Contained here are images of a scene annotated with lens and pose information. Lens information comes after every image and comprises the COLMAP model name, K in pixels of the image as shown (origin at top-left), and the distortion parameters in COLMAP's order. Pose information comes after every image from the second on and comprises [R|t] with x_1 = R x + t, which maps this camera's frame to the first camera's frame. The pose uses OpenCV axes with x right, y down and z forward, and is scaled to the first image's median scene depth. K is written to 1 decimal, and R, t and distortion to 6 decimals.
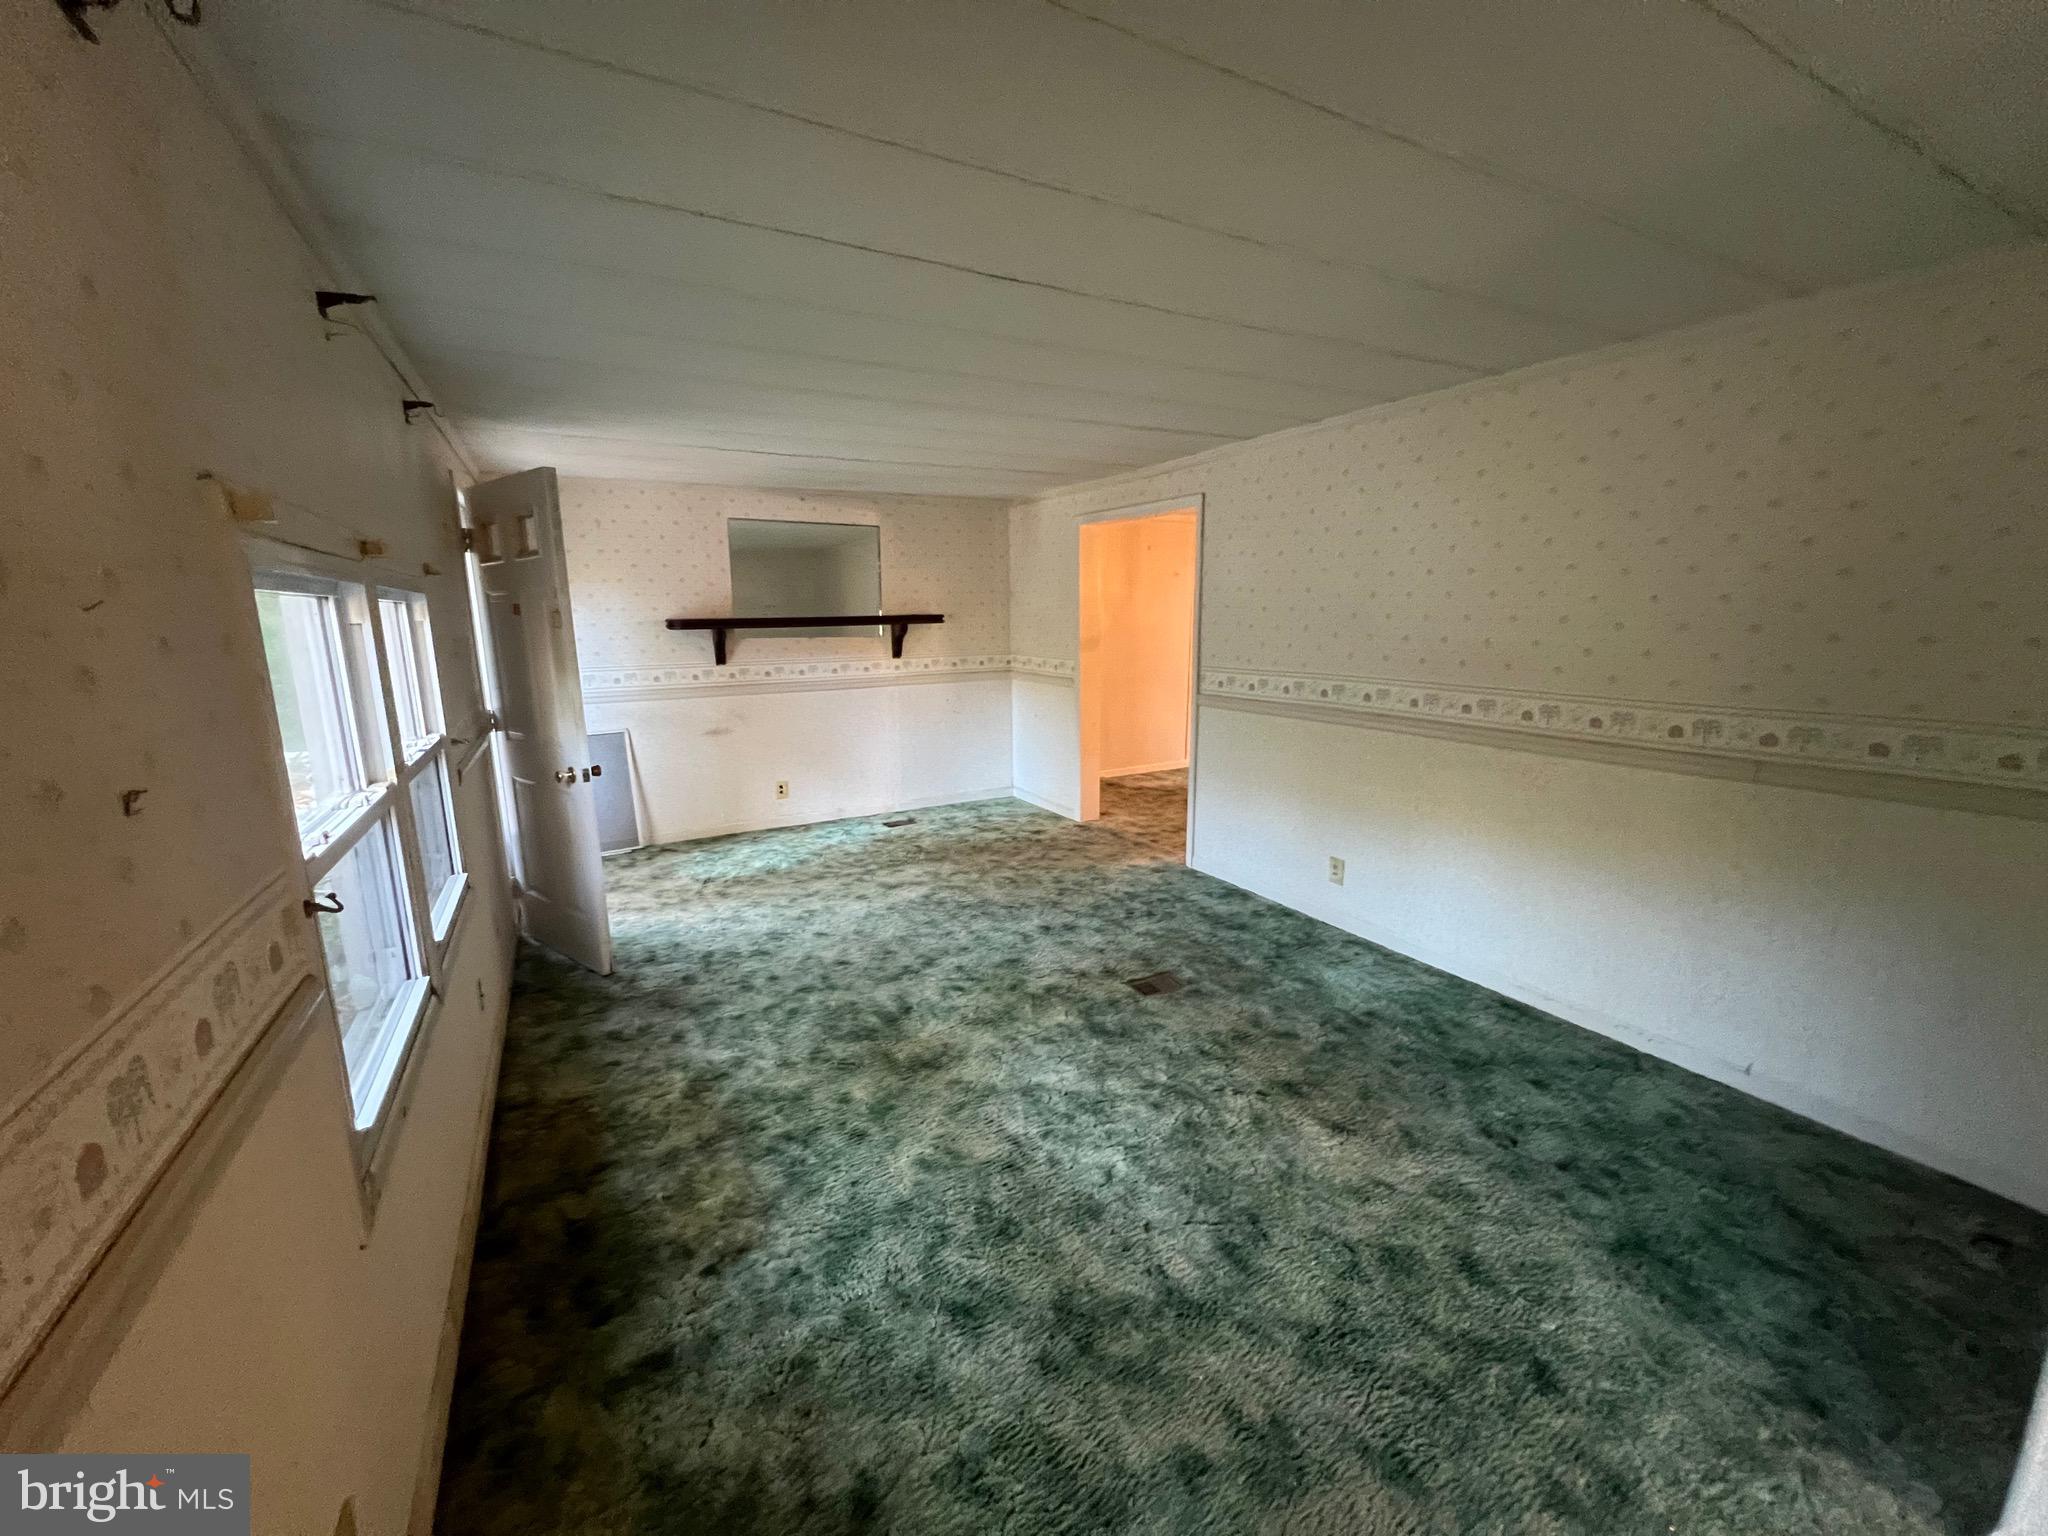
lens RADIAL K [[817.7, 0, 1017.9], [0, 817.7, 763.8], [0, 0, 1]] dist [0.000529, -0.000228]
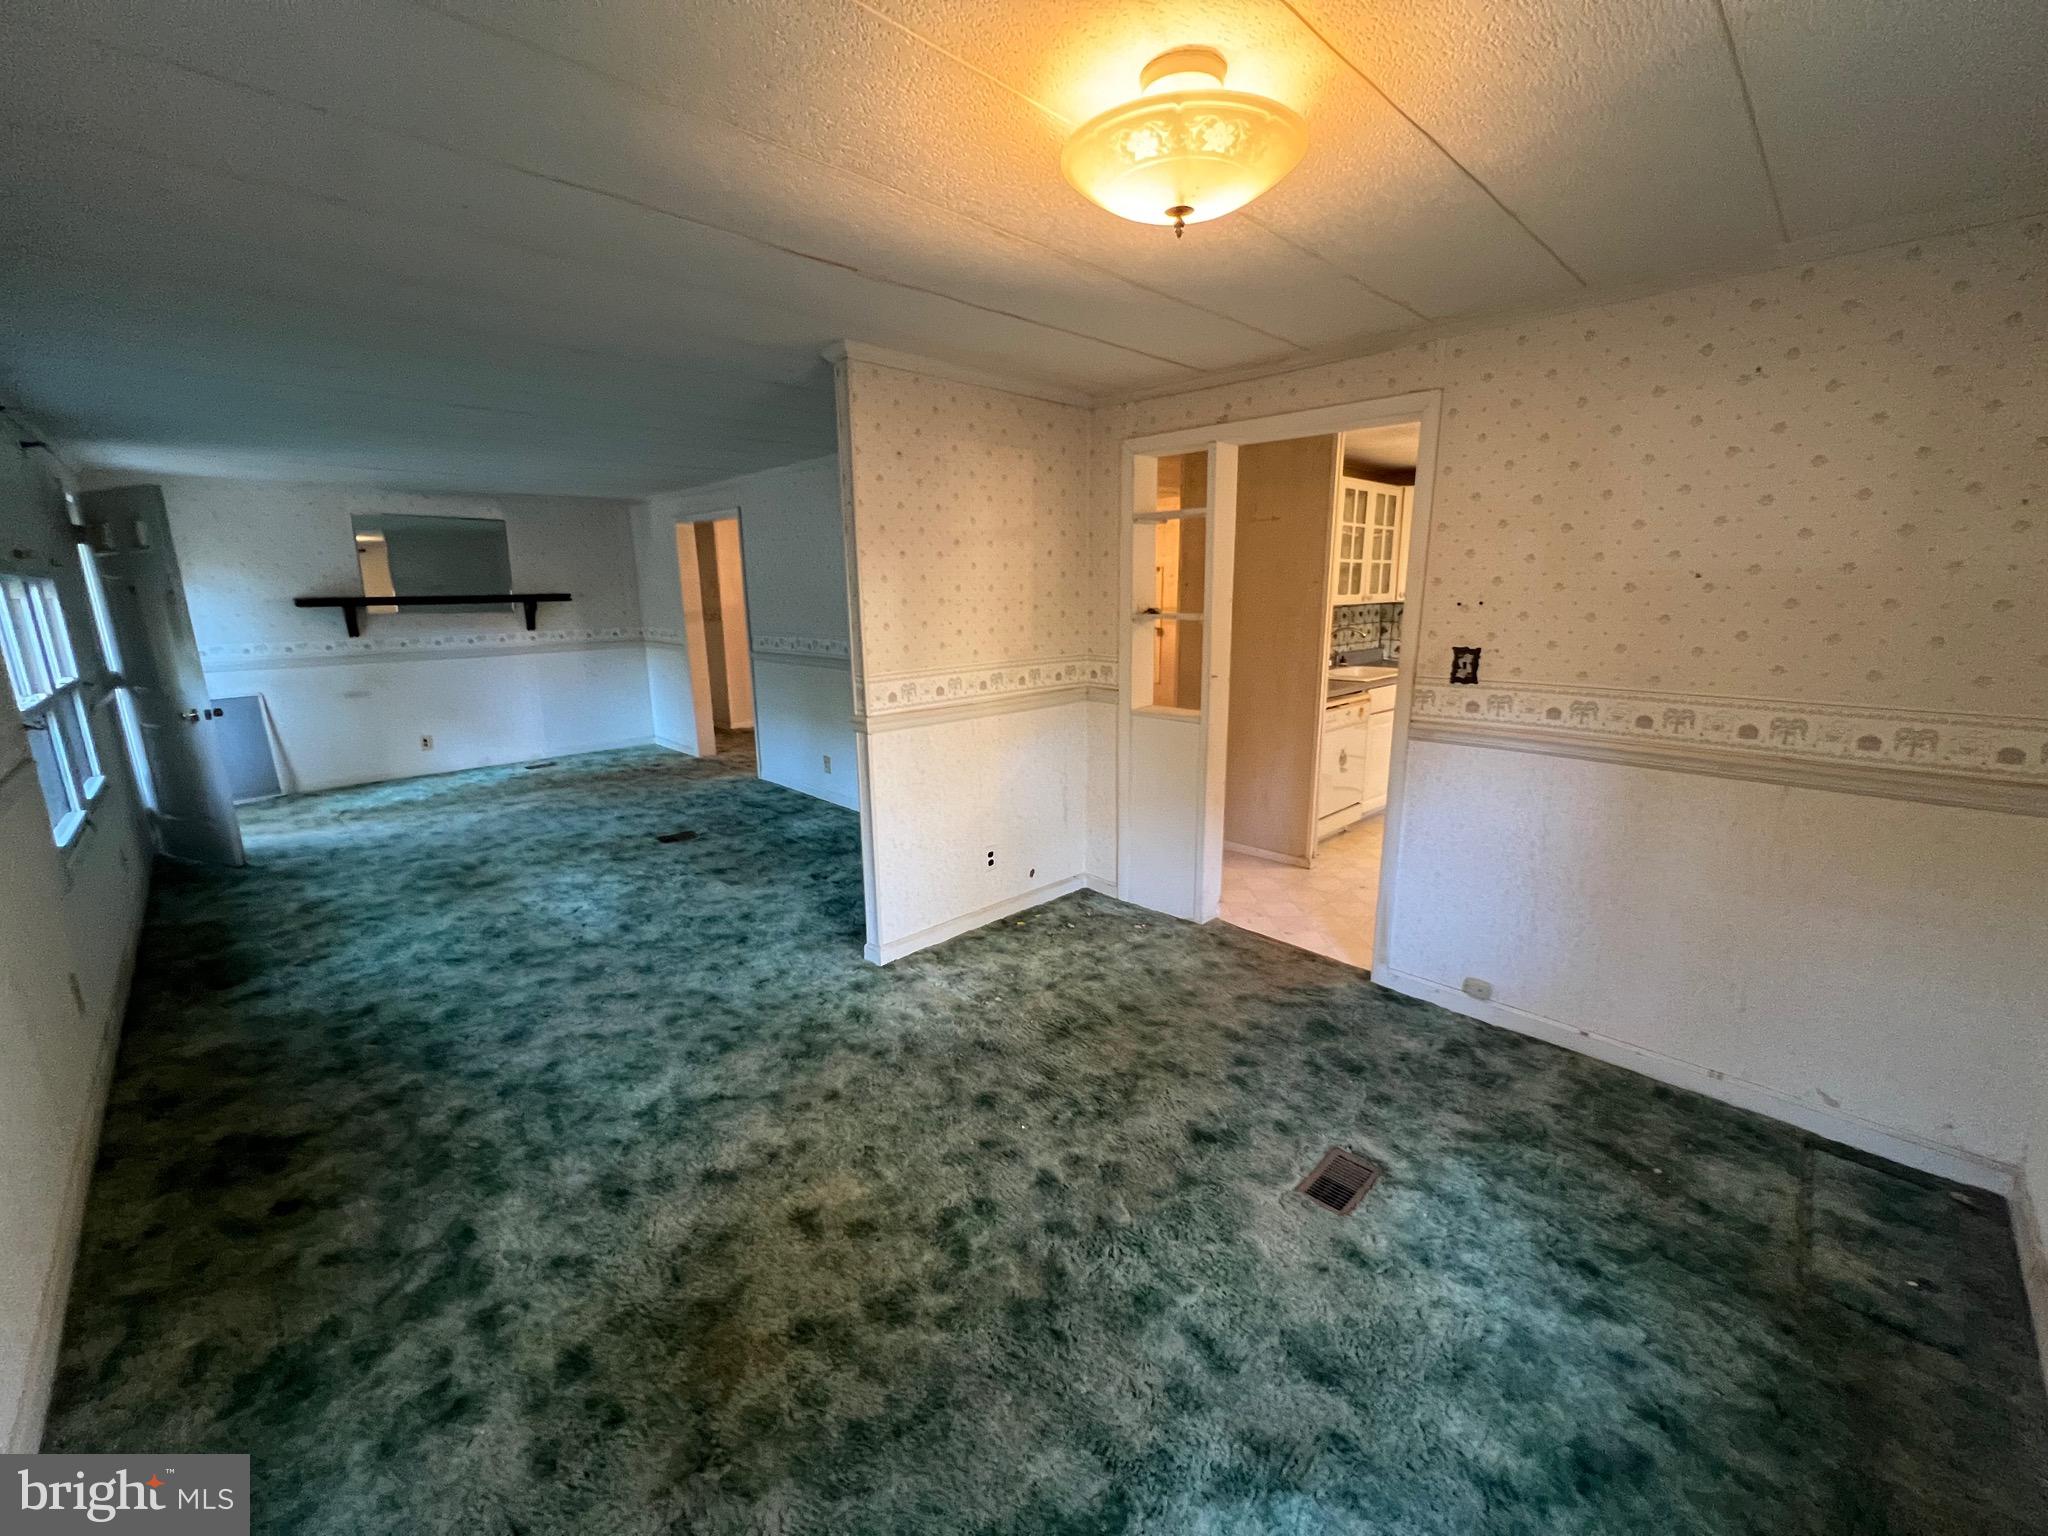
lens RADIAL K [[817.2, 0, 1022.2], [0, 817.2, 763.4], [0, 0, 1]] dist [0.000451, -0.000123]
pose [[0.962652, -0.055058, 0.265085, 0.337316], [0.048653, 0.998345, 0.030671, 0.100205], [-0.266335, -0.016628, 0.963737, -0.550516]]
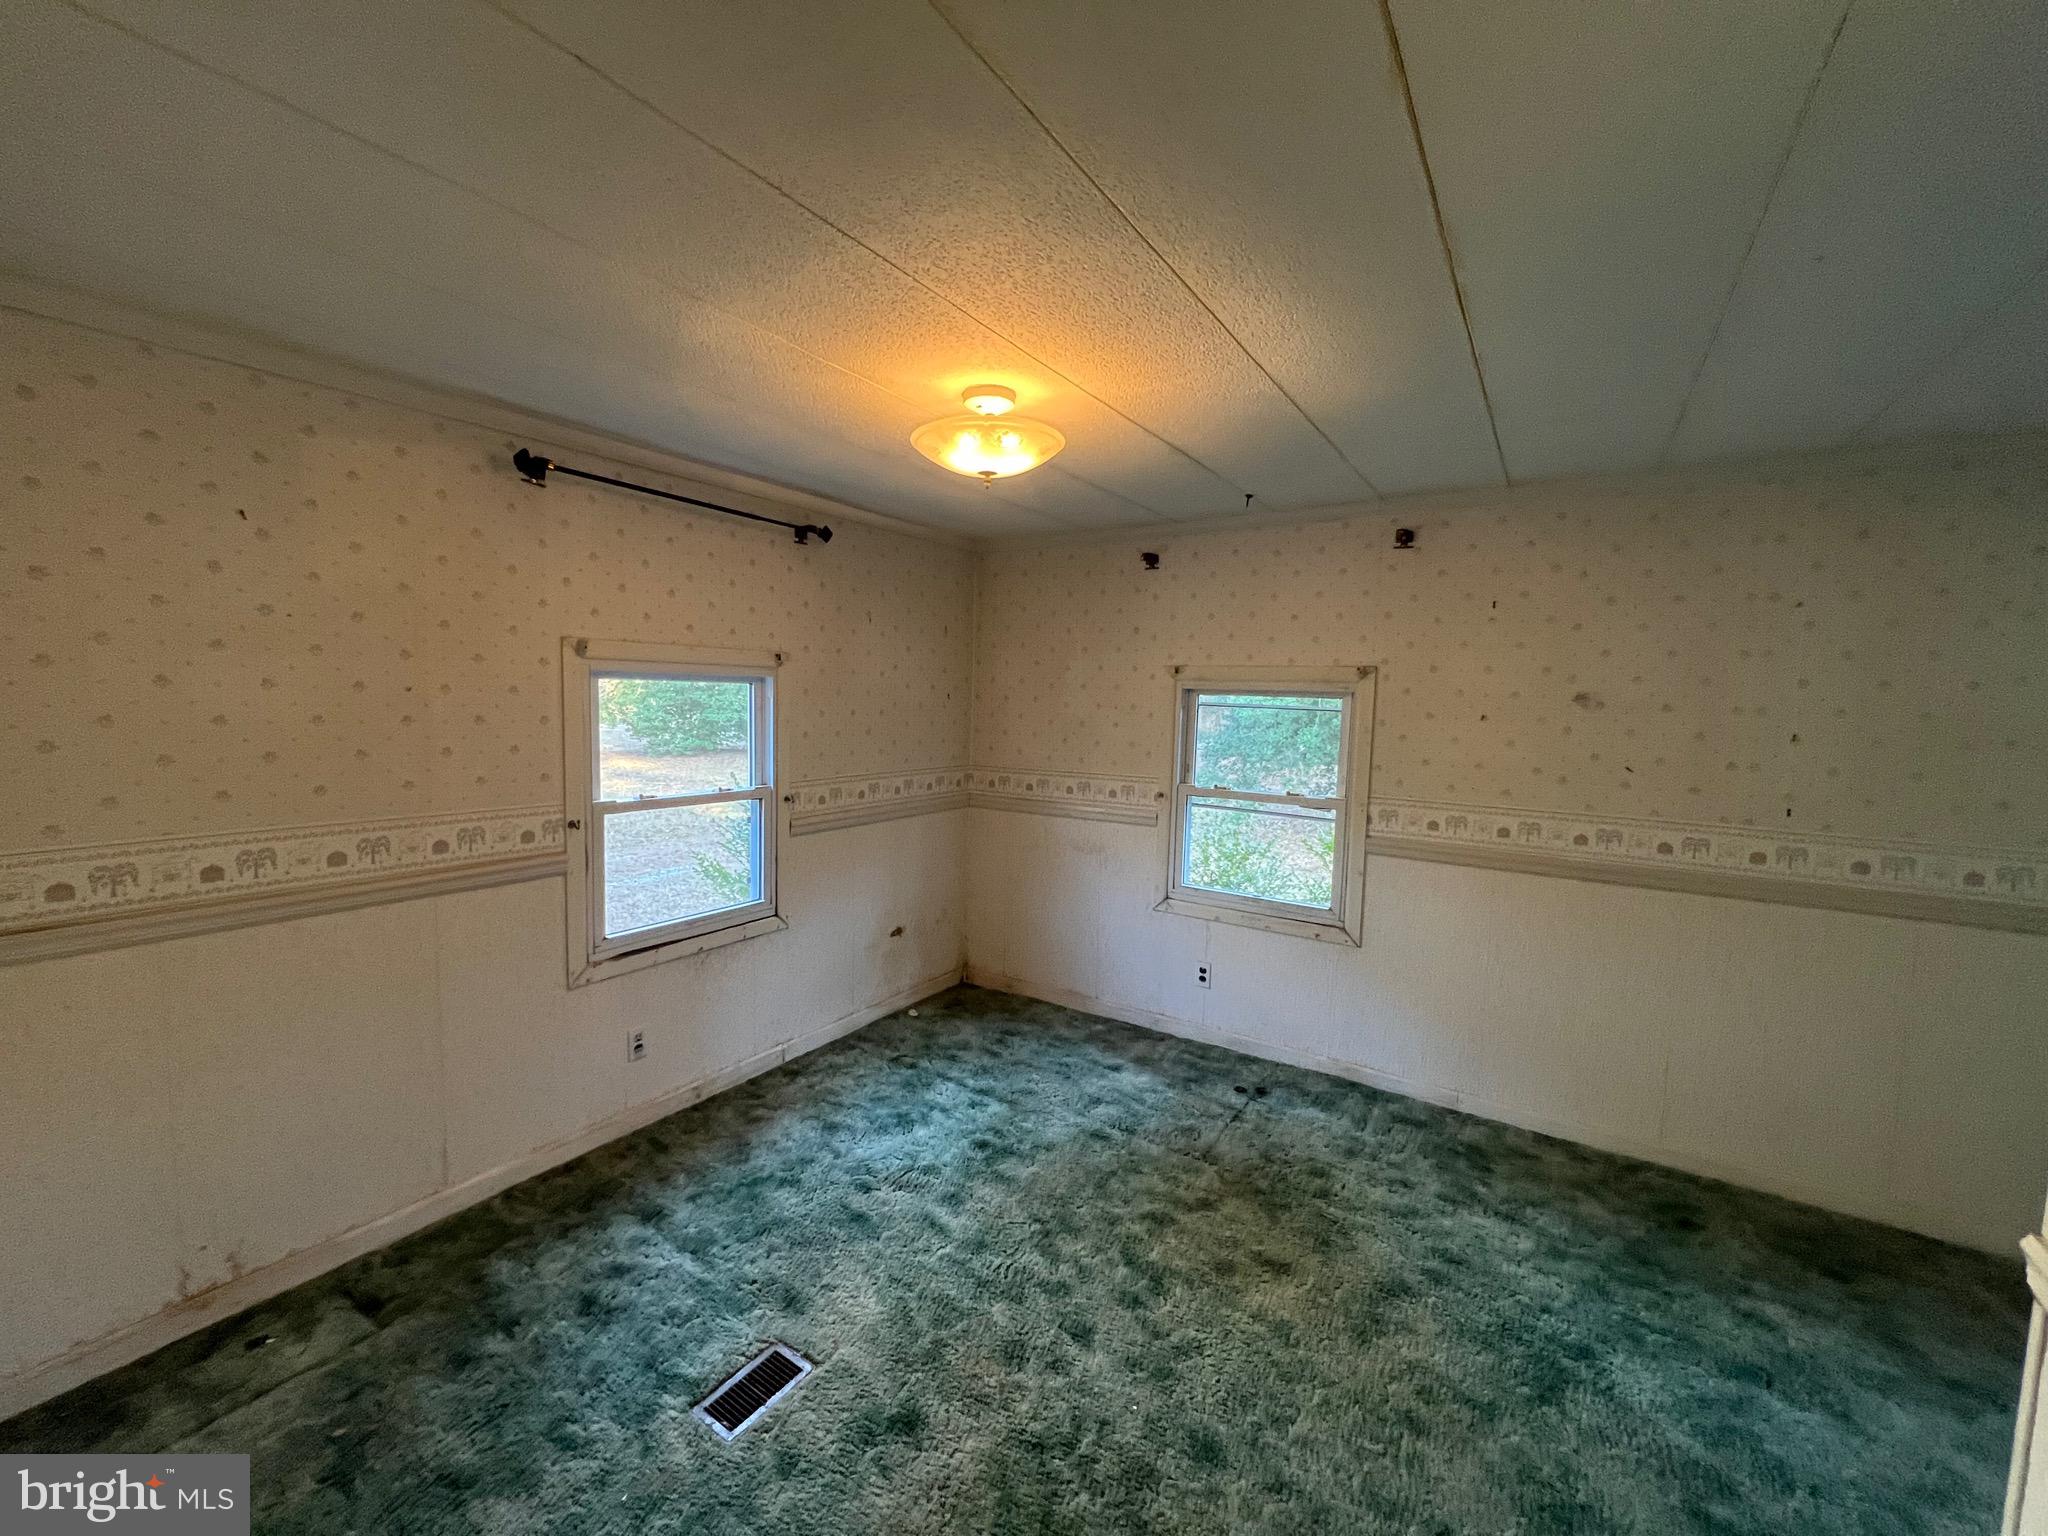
lens RADIAL K [[820.2, 0, 1017.8], [0, 820.2, 765.6], [0, 0, 1]] dist [-0.002761, -0.000220]
pose [[-0.889389, 0.035937, -0.455736, 0.741134], [-0.095620, 0.960230, 0.262327, -0.078306], [0.447039, 0.276888, -0.850582, 0.290994]]
